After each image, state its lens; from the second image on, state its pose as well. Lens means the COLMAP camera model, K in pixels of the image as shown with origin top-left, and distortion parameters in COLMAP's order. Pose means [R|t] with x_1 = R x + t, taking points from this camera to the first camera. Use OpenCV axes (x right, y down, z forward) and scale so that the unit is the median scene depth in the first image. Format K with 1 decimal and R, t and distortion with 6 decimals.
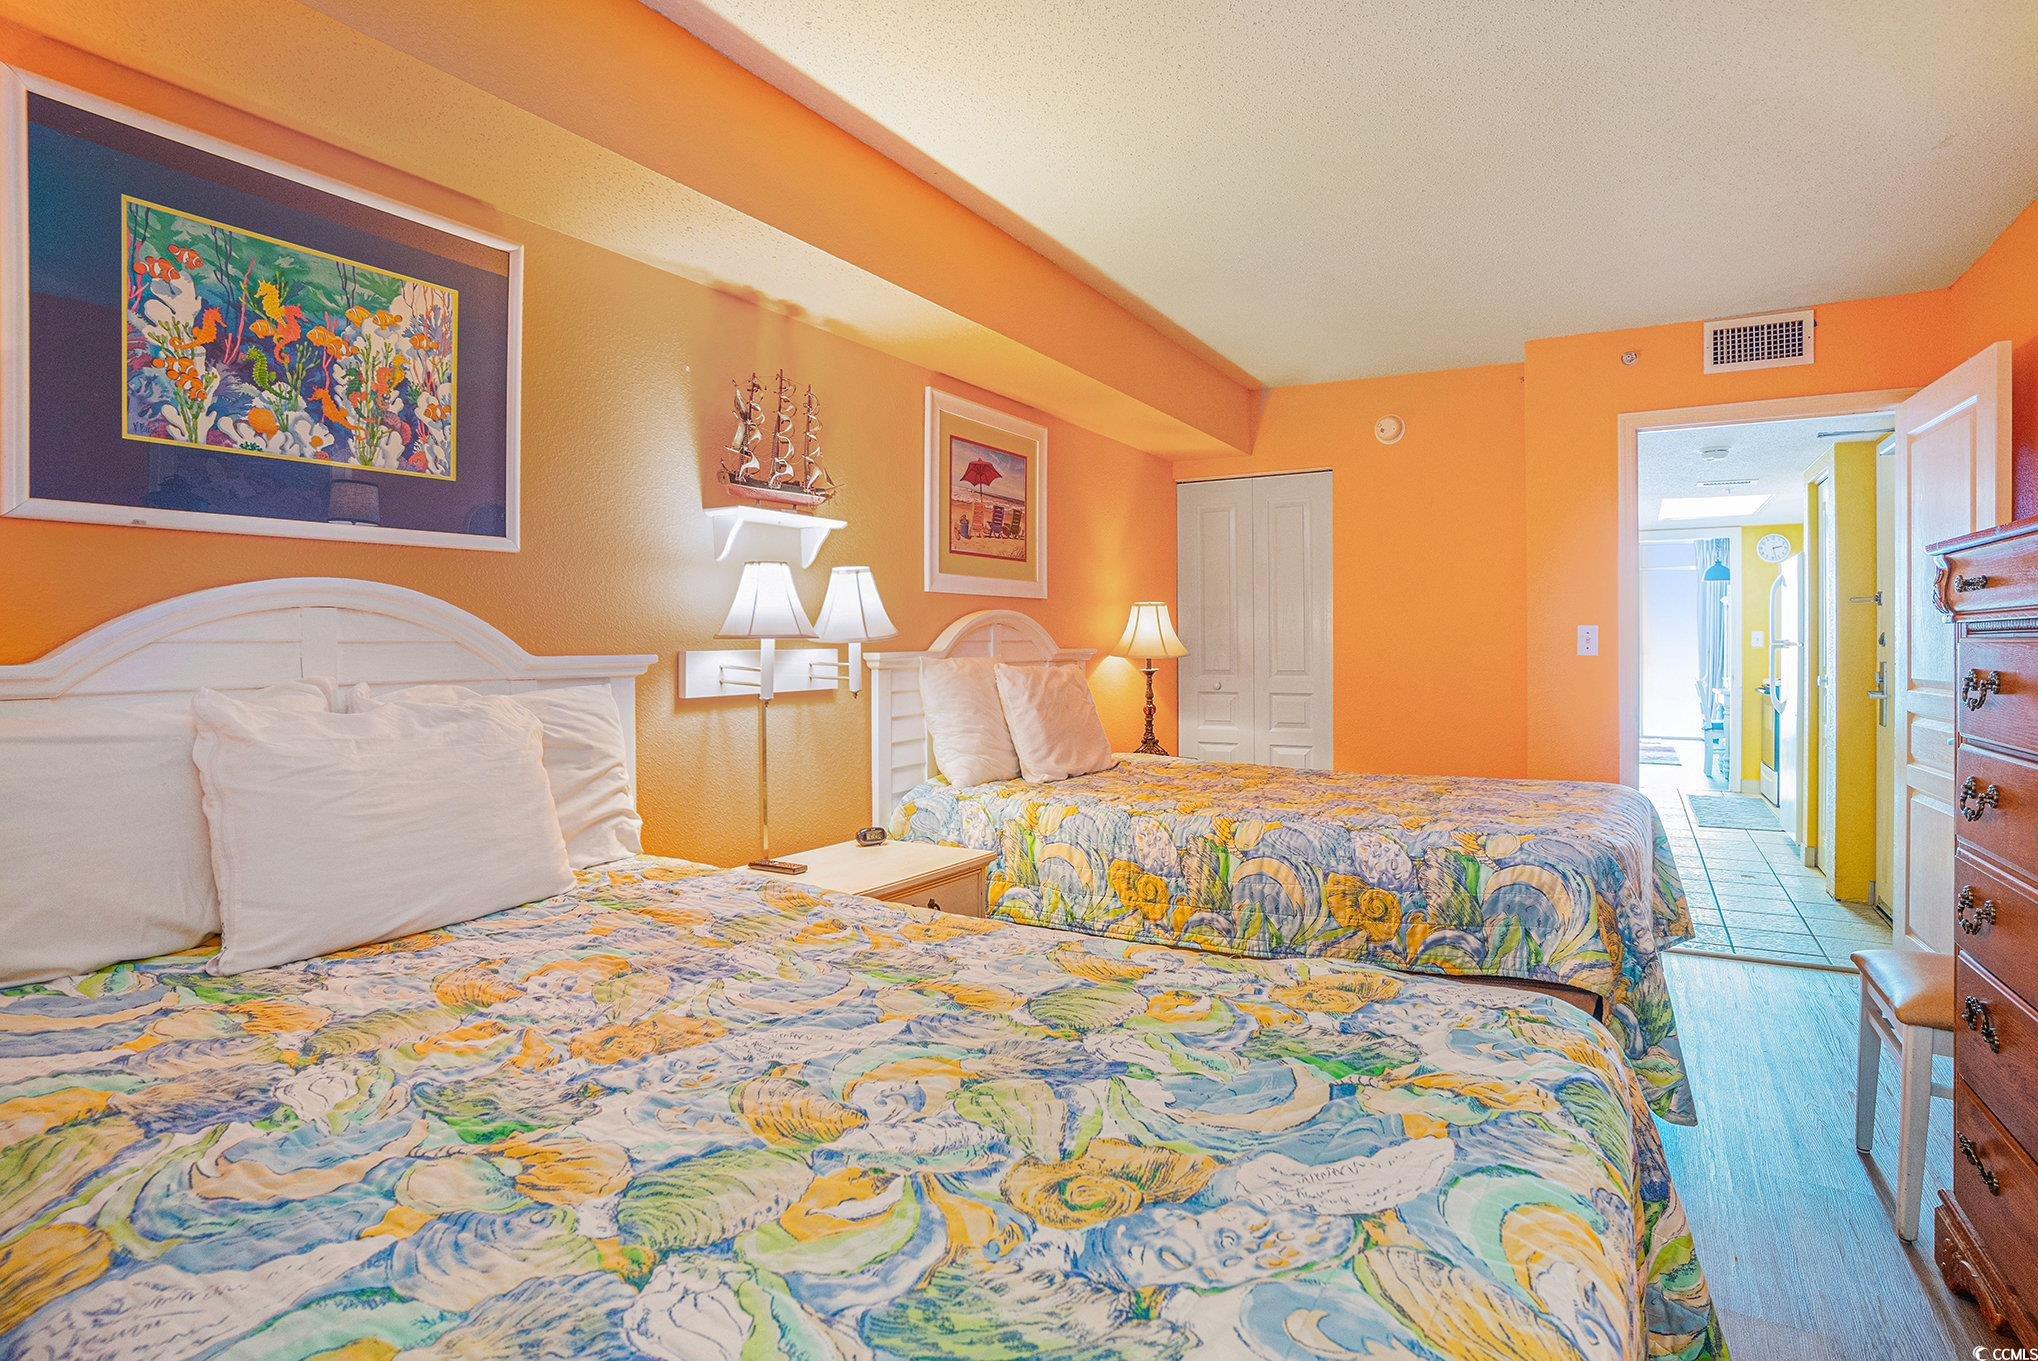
lens RADIAL K [[1036.3, 0, 1021.5], [0, 1036.3, 672.2], [0, 0, 1]] dist [-0.054813, 0.020583]
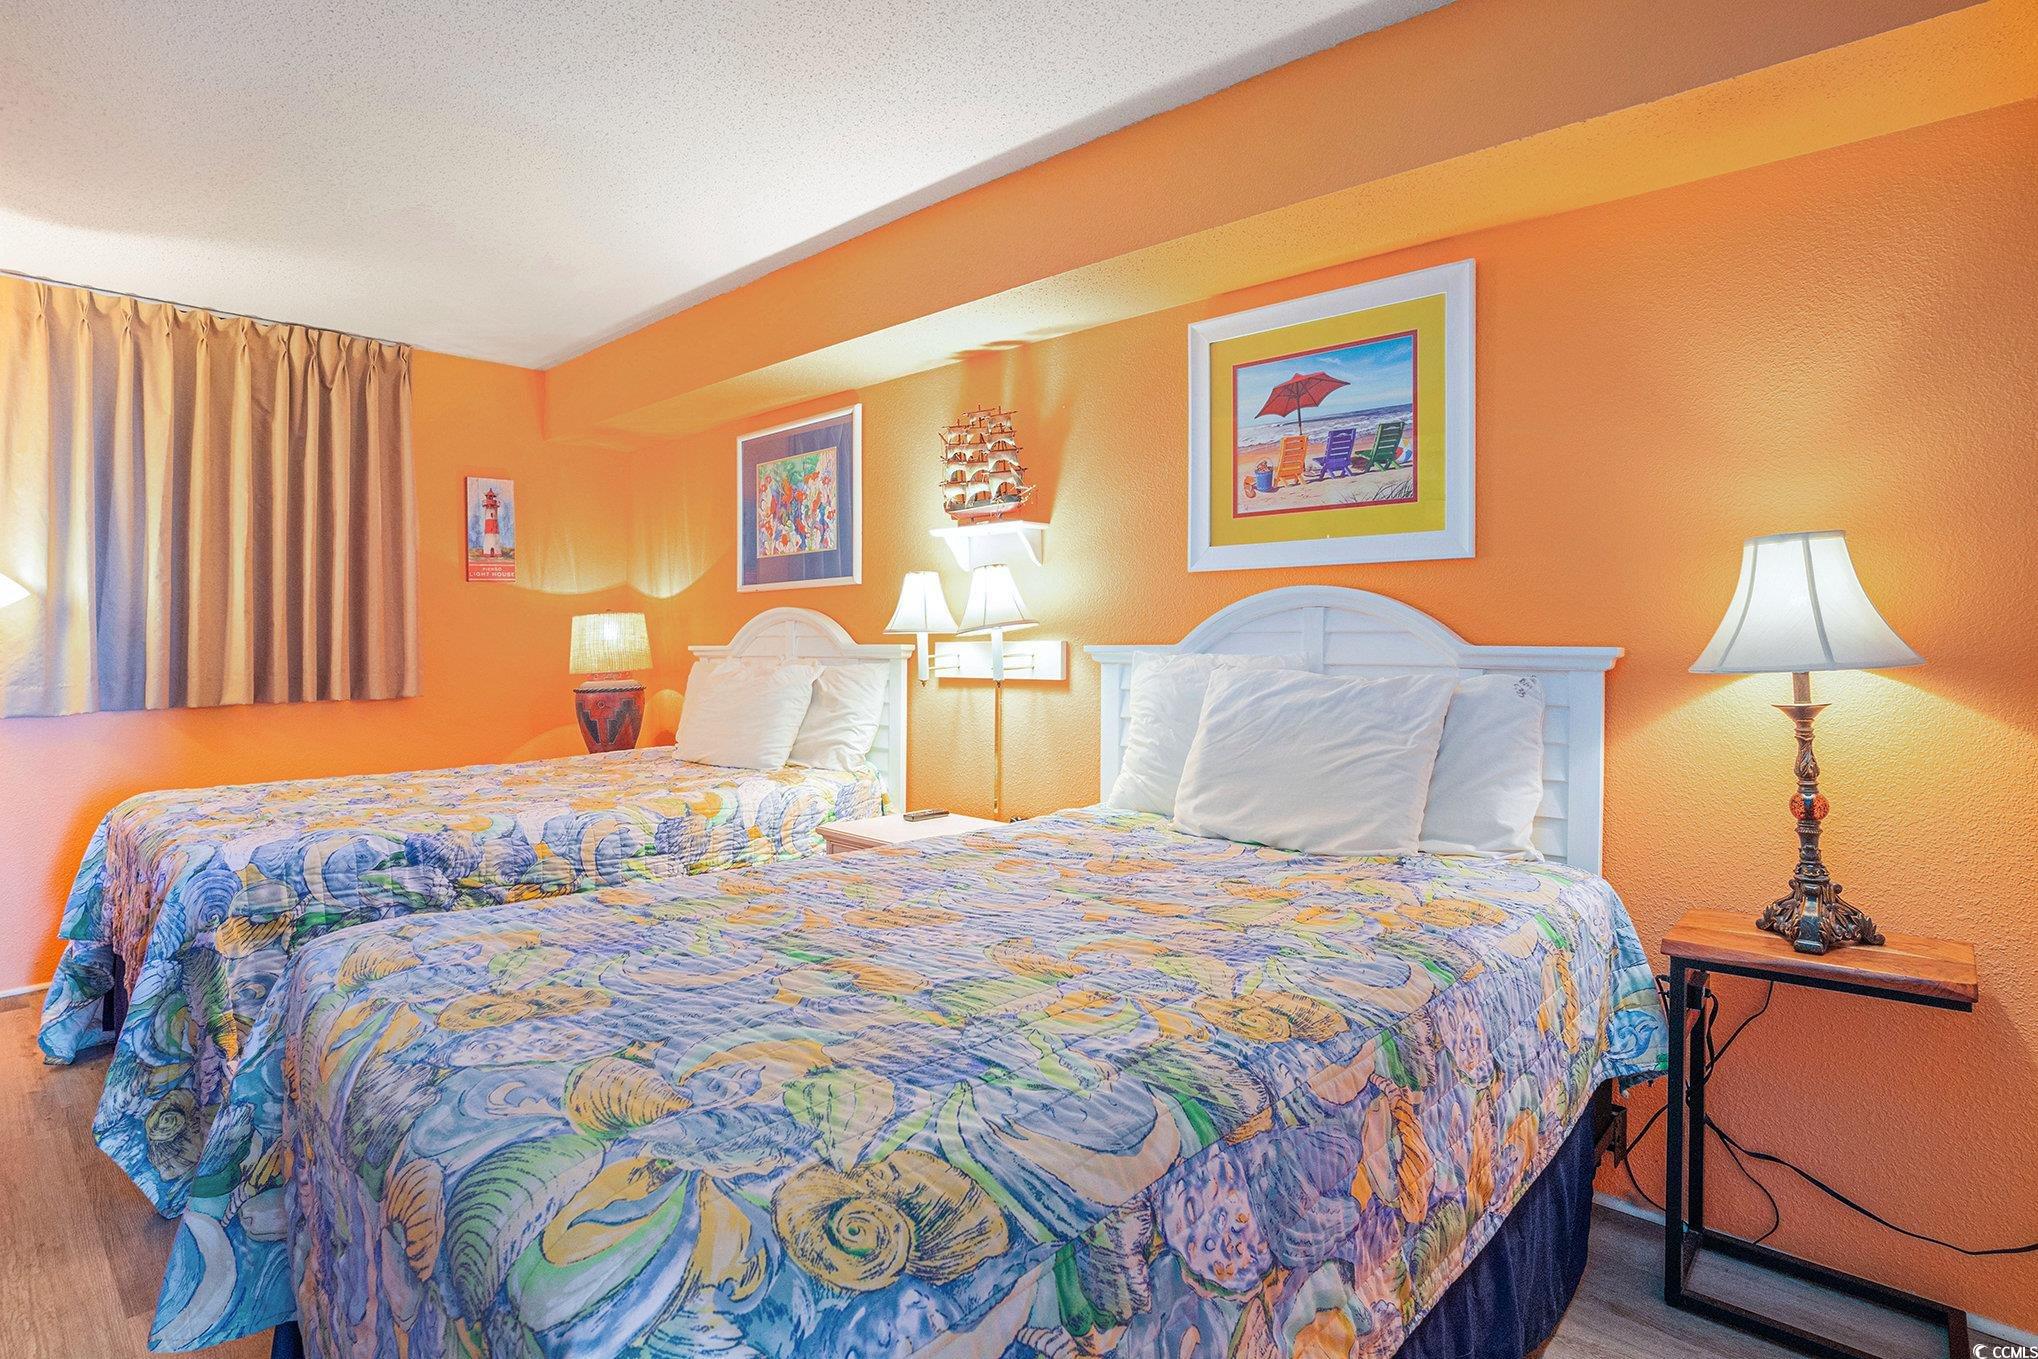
lens RADIAL K [[1048.4, 0, 1029.0], [0, 1048.4, 659.6], [0, 0, 1]] dist [-0.047681, 0.005617]
pose [[-0.213000, 0.024456, -0.976746, 0.722513], [-0.025306, 0.999213, 0.030537, -0.030141], [0.976724, 0.031222, -0.212214, 1.014560]]
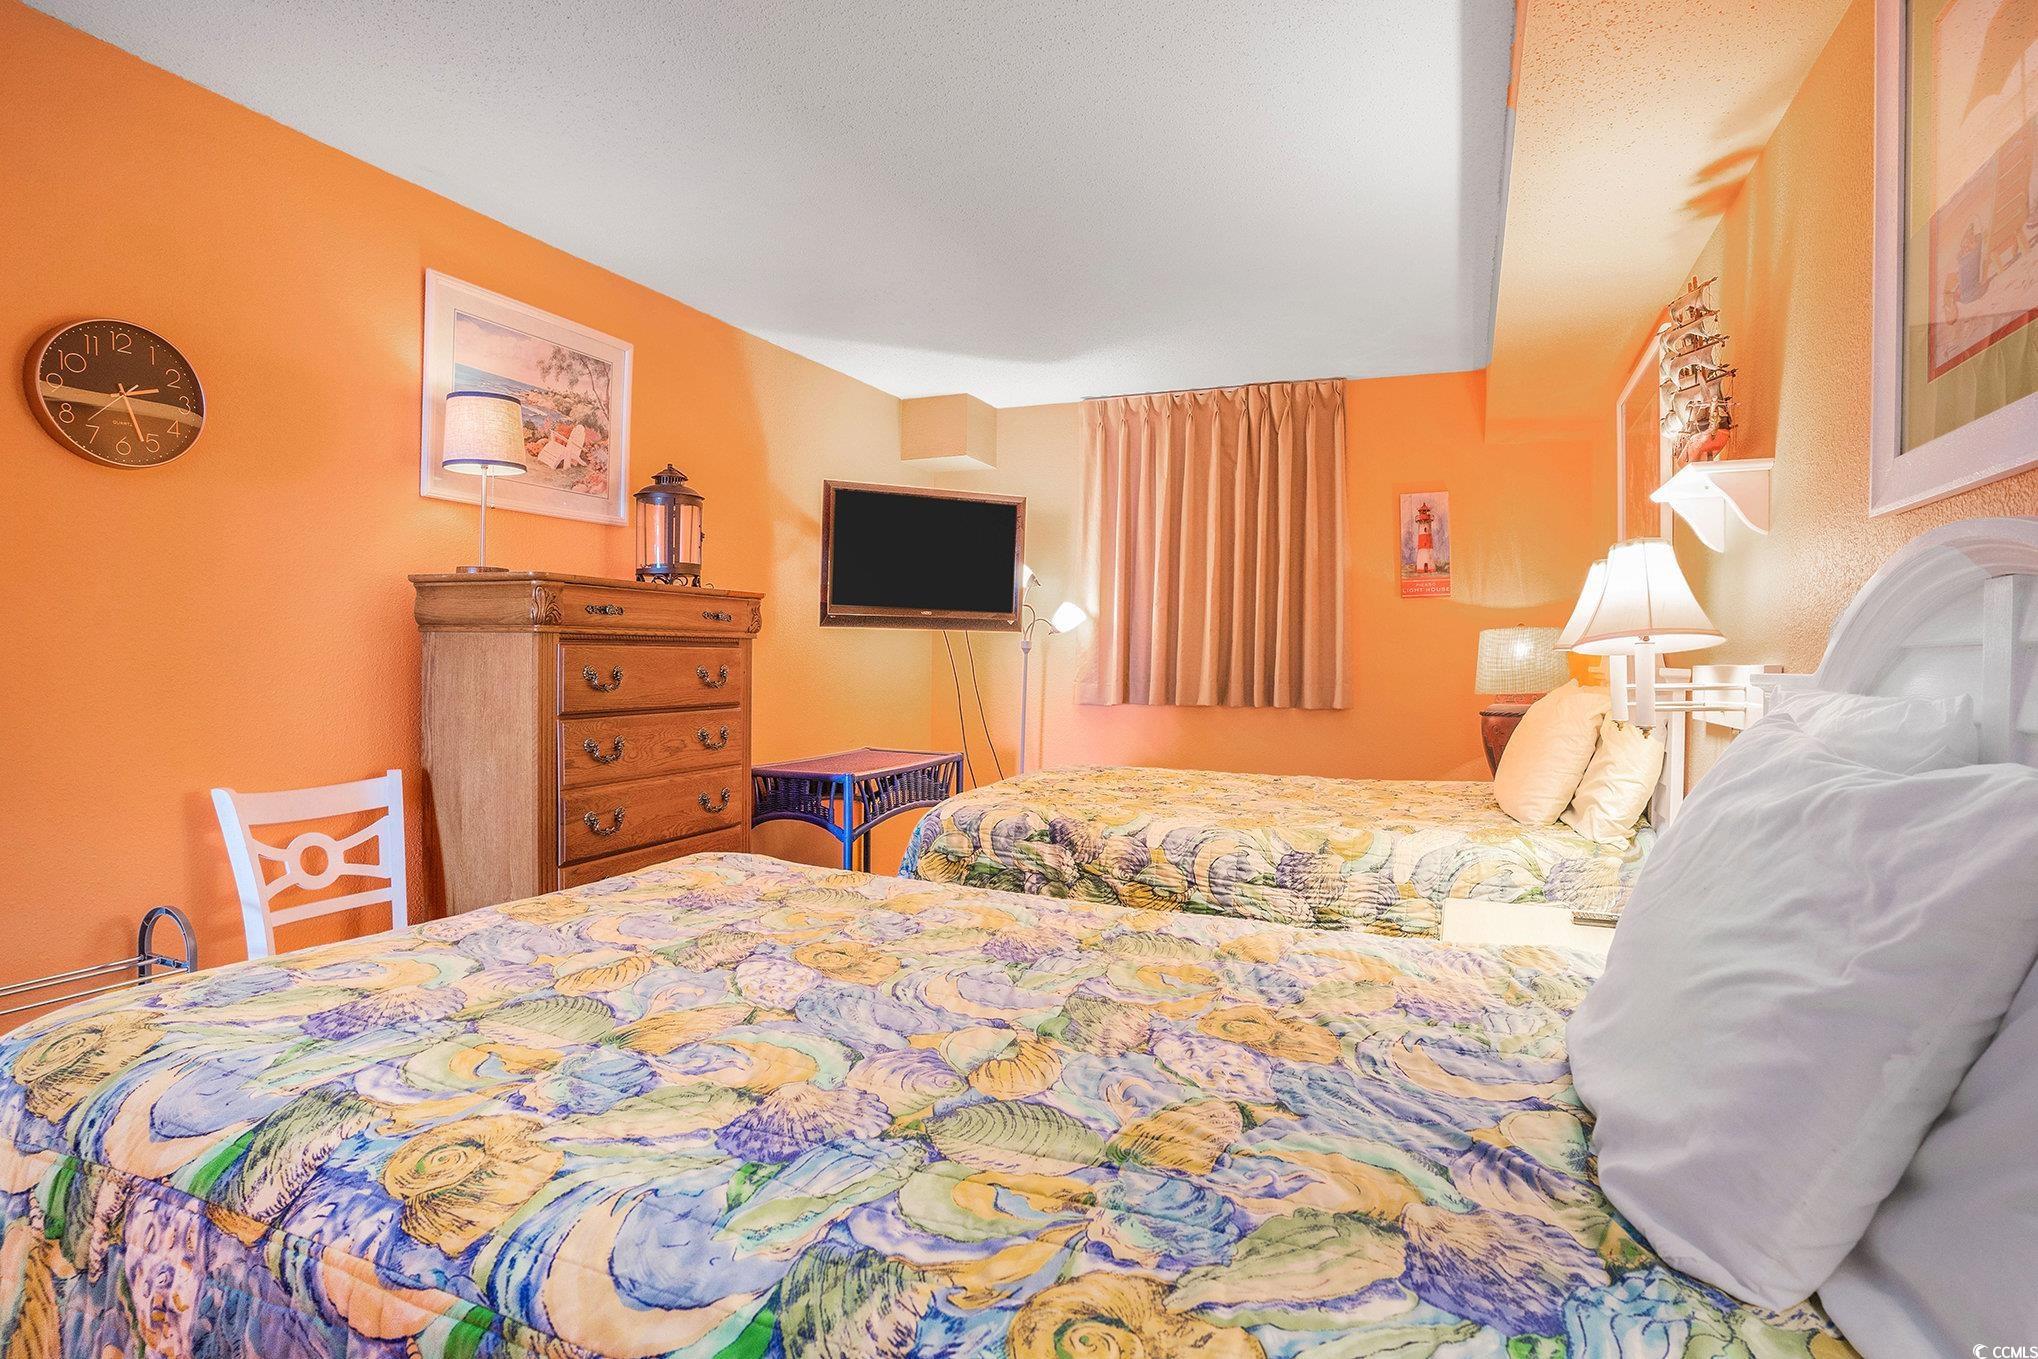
lens RADIAL K [[1048.4, 0, 1030.2], [0, 1048.4, 667.2], [0, 0, 1]] dist [-0.047681, 0.005617]
pose [[-0.989969, -0.005652, -0.141170, 0.259099], [-0.011624, 0.999070, 0.041513, -0.032656], [0.140805, 0.042738, -0.989115, 1.281575]]
